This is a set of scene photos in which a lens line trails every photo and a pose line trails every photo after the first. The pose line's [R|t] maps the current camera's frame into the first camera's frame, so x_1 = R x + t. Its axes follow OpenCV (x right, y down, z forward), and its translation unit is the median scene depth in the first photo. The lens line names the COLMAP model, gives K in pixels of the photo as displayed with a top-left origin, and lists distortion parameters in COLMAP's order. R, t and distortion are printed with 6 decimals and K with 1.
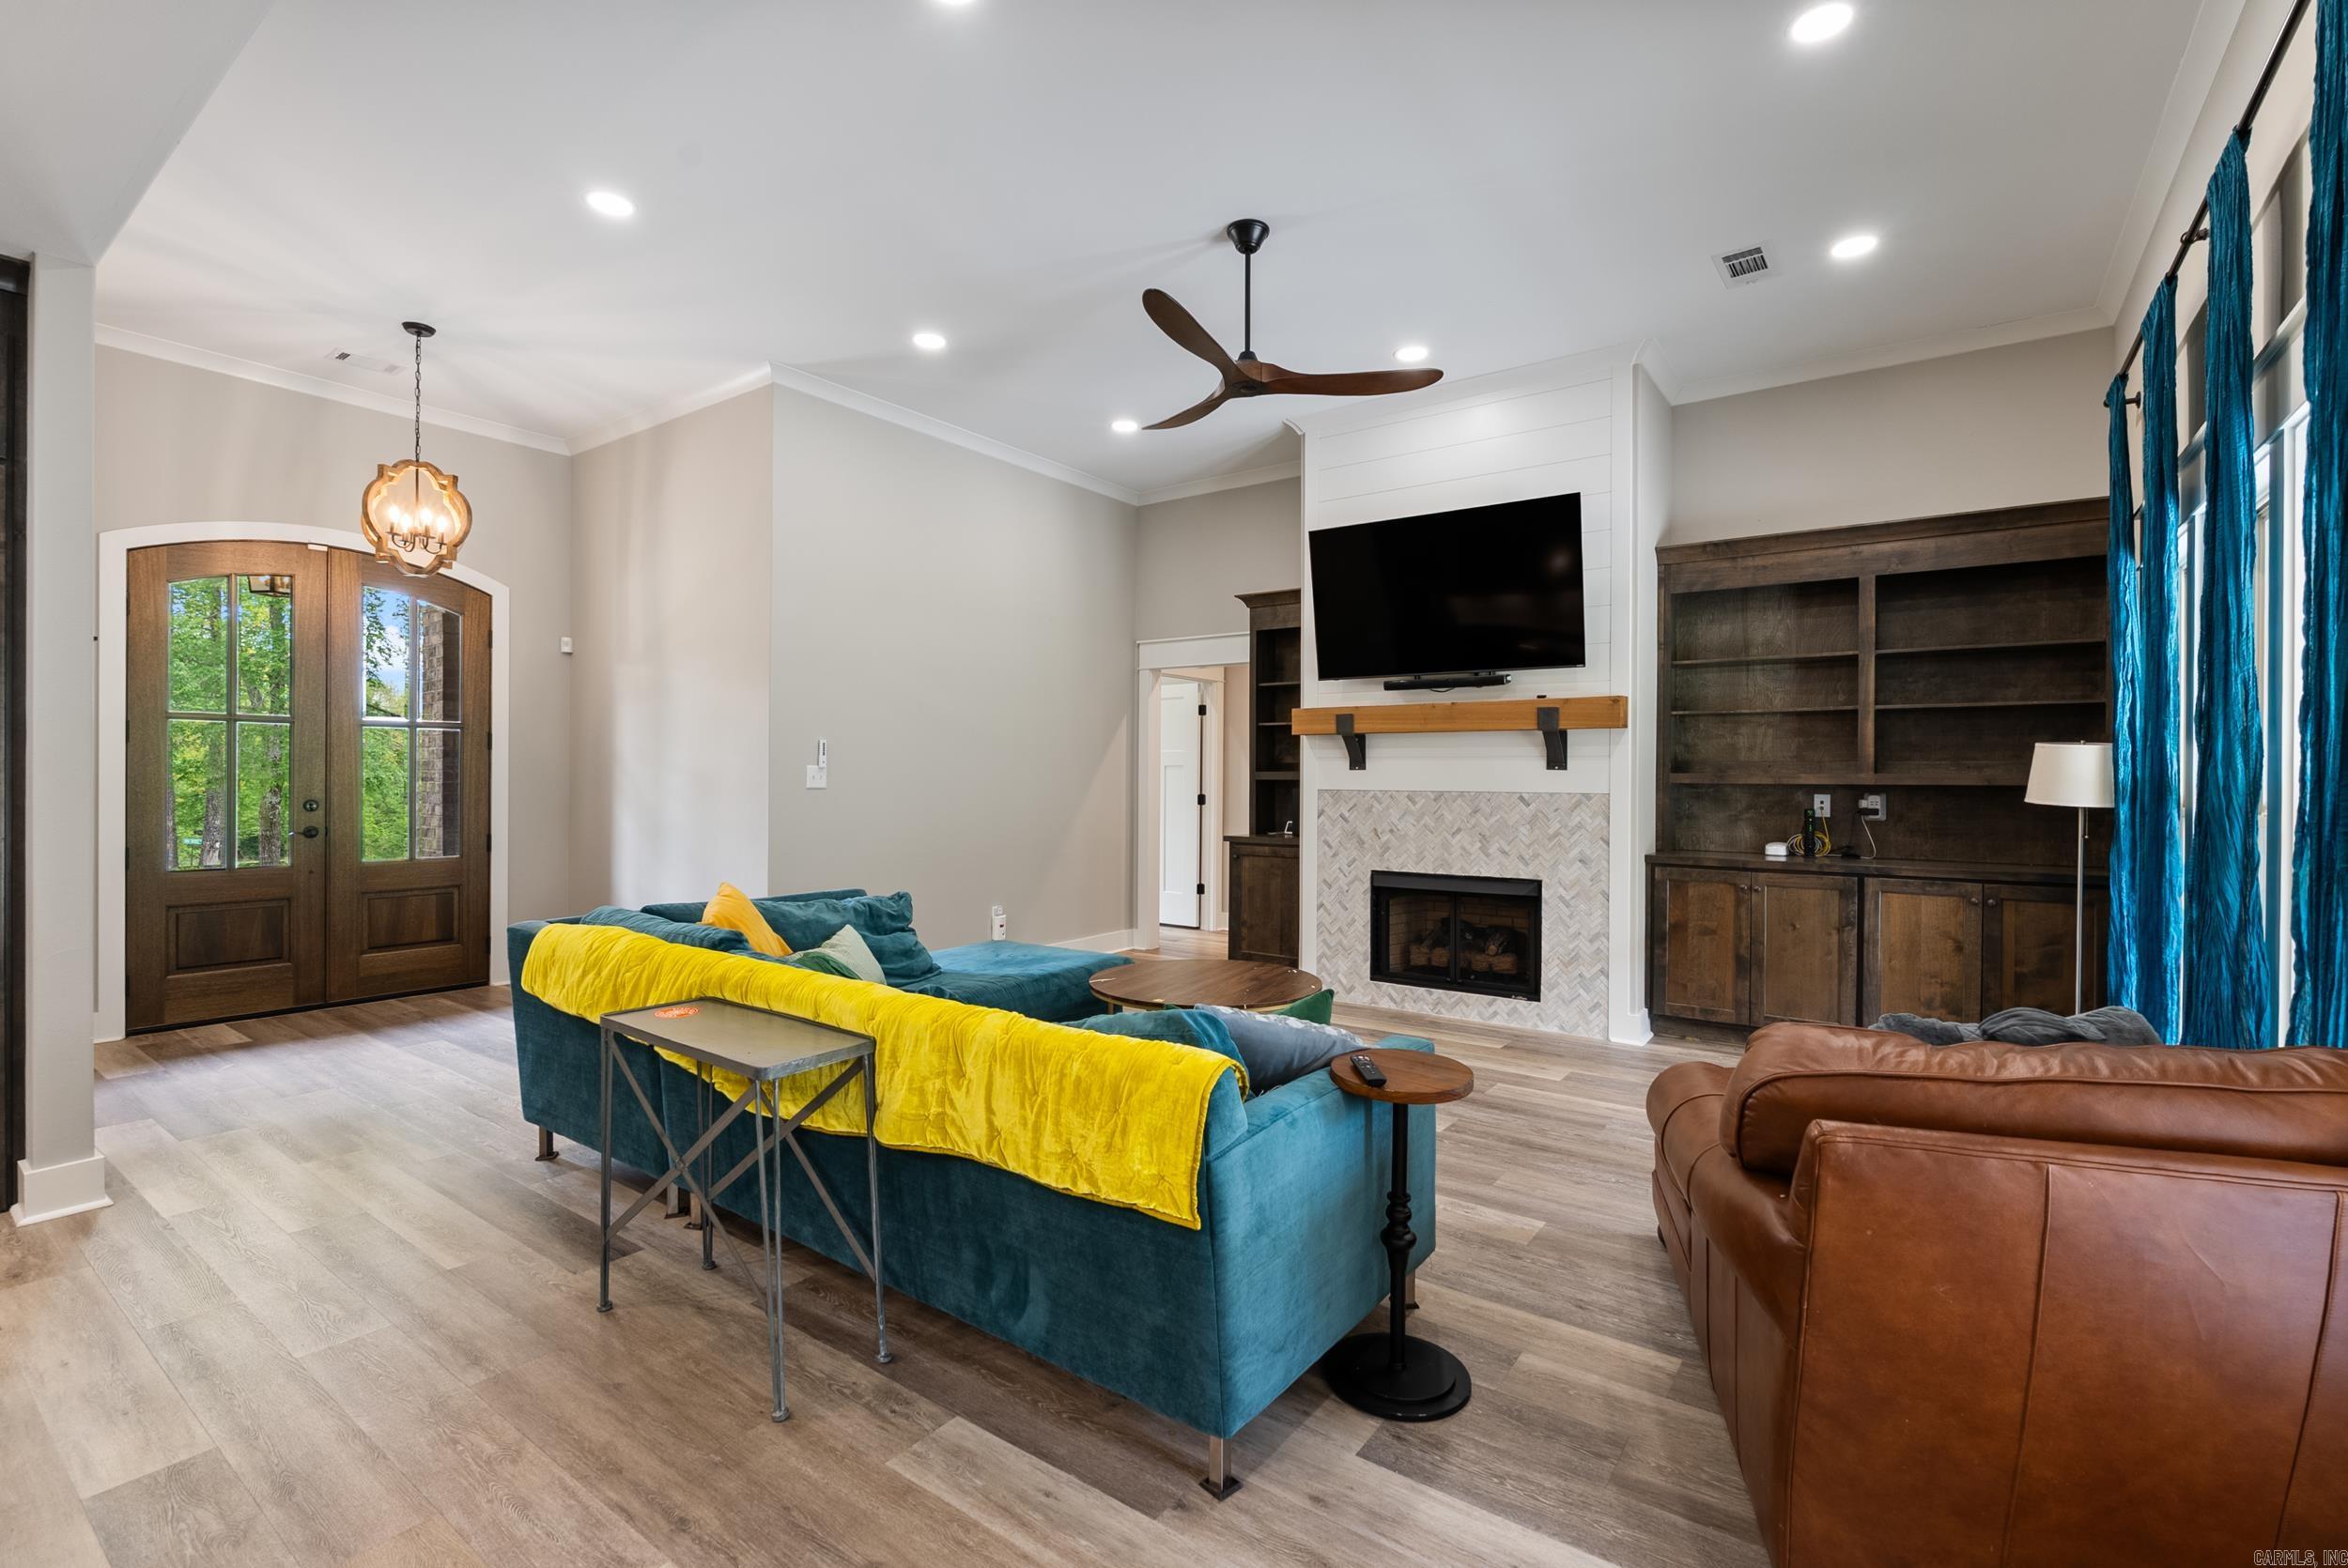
lens RADIAL K [[1036.8, 0, 1181.7], [0, 1036.8, 774.1], [0, 0, 1]] dist [-0.004865, -0.000691]
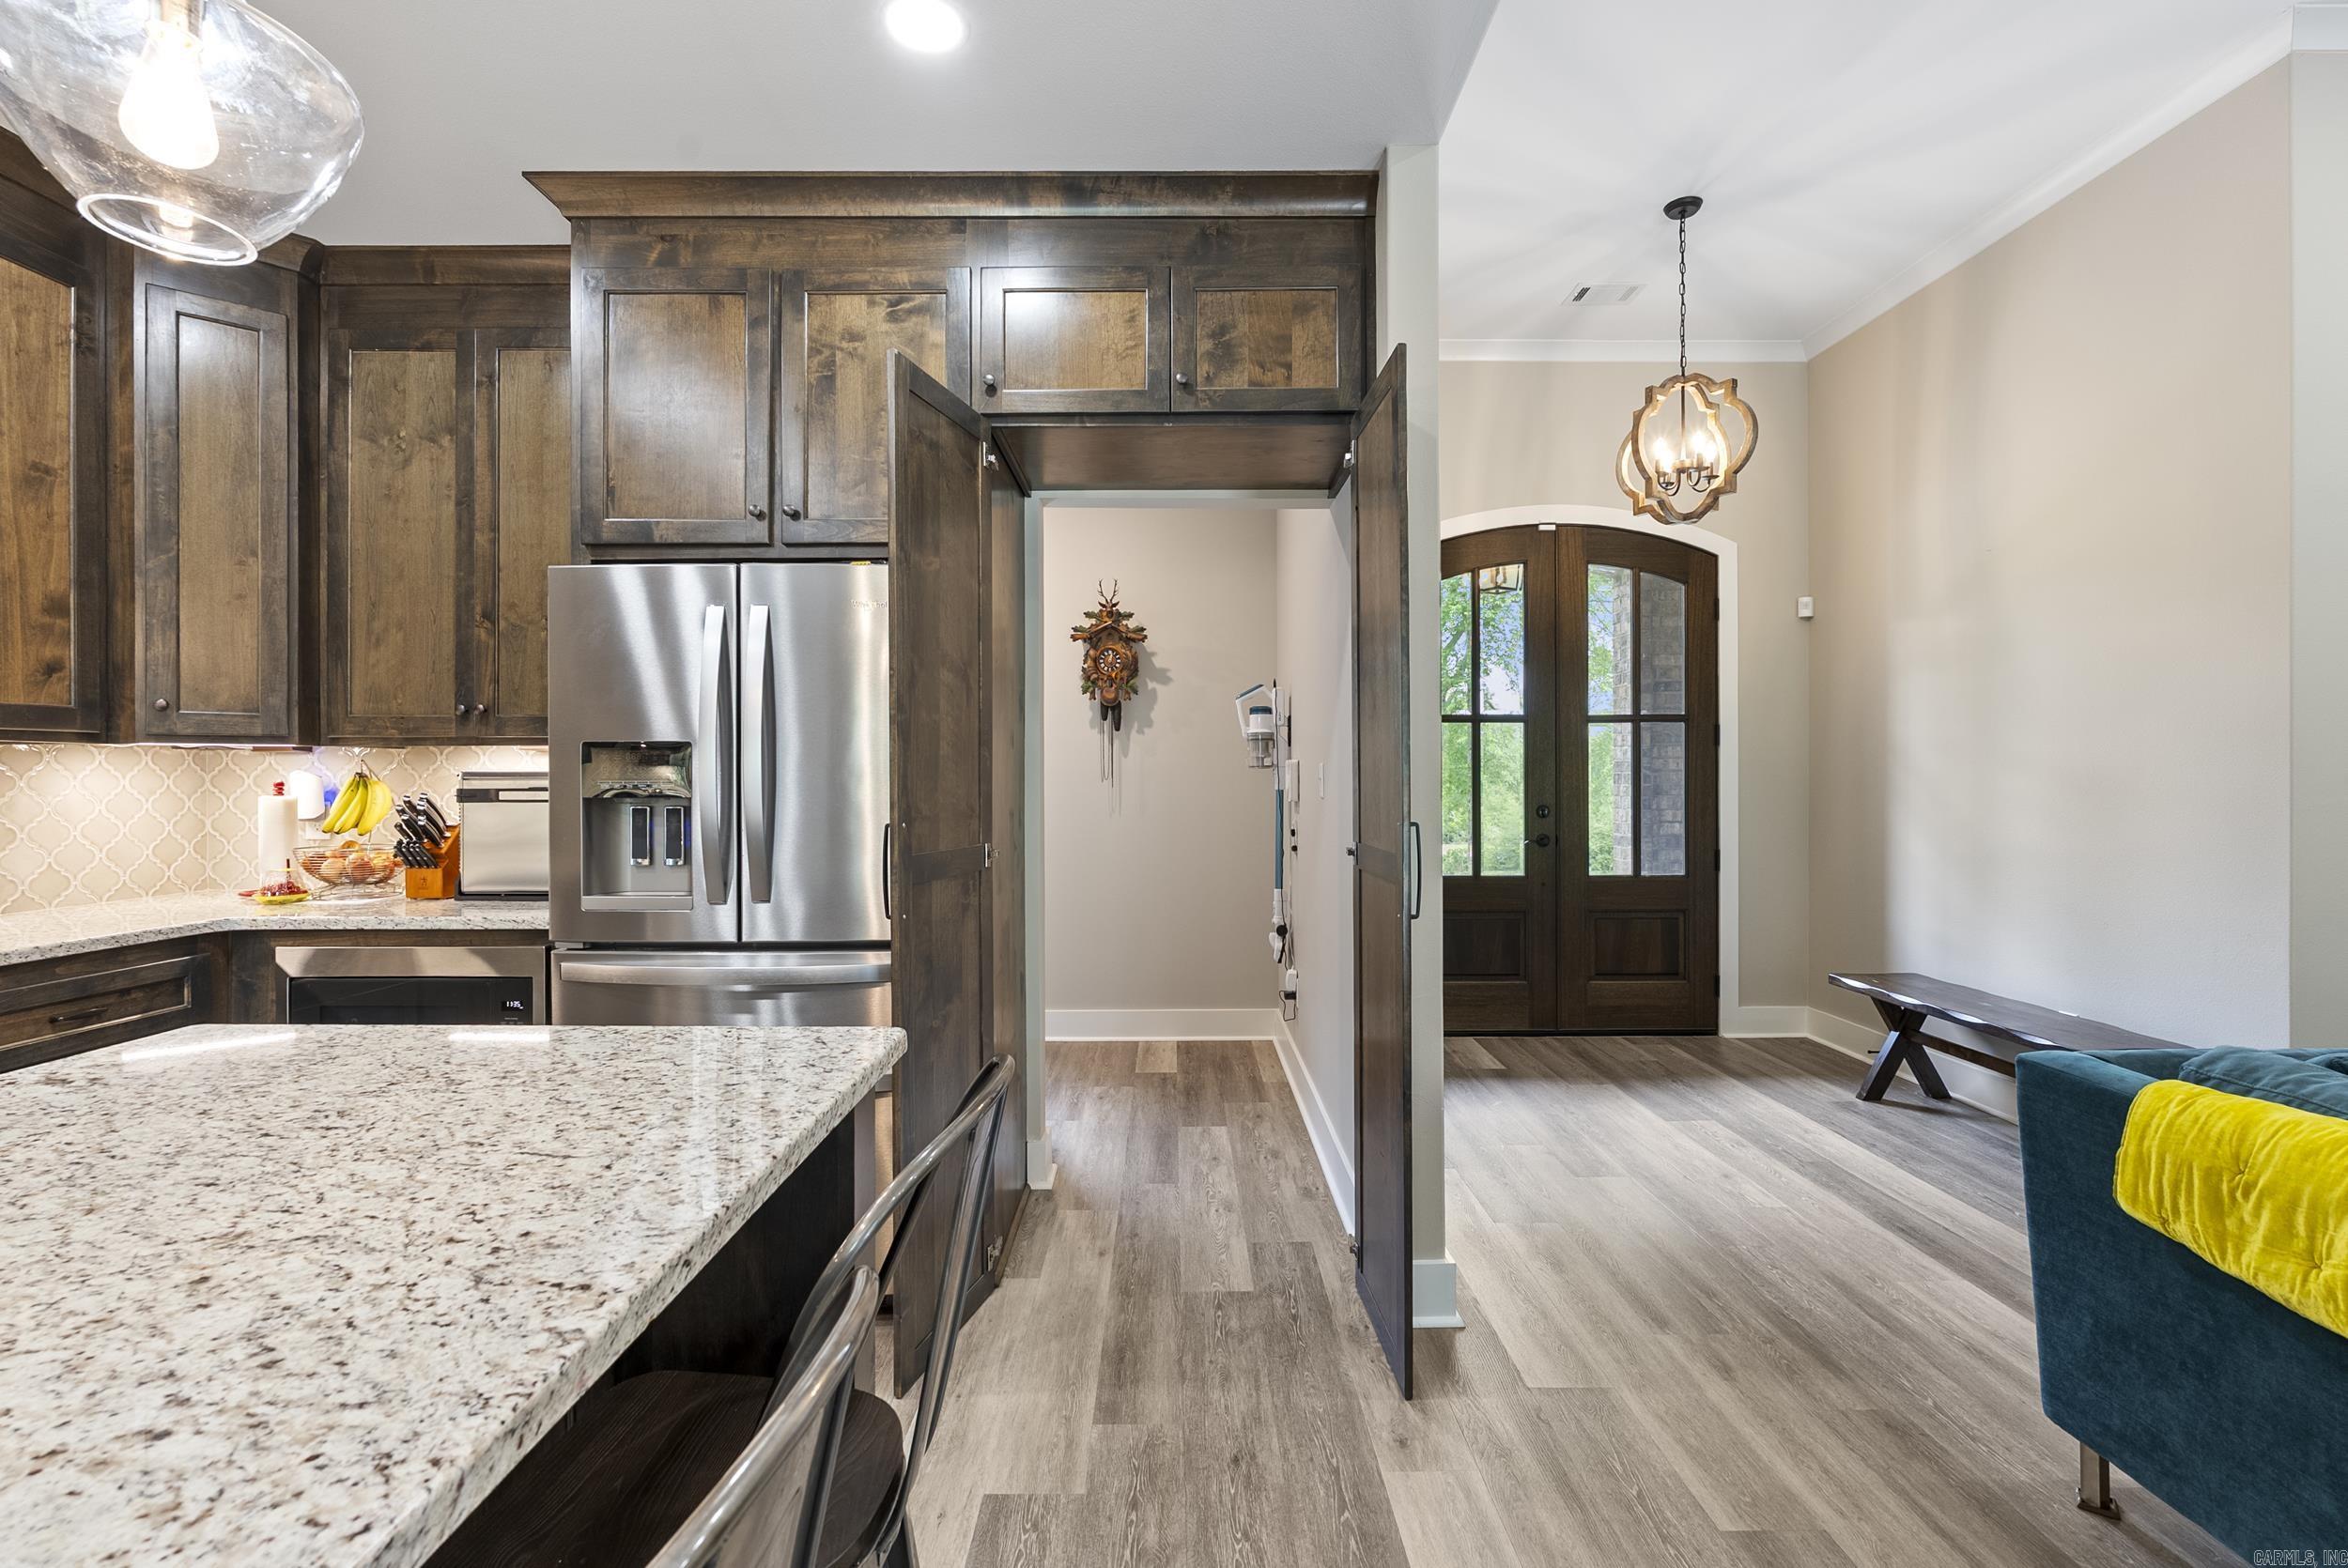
lens RADIAL K [[1036.8, 0, 1172.2], [0, 1036.8, 776.4], [0, 0, 1]] dist [-0.004865, -0.000691]
pose [[0.584965, -0.006093, -0.811036, -0.307459], [0.007361, 0.999970, -0.002203, -0.000893], [0.811025, -0.004681, 0.584993, 0.209540]]
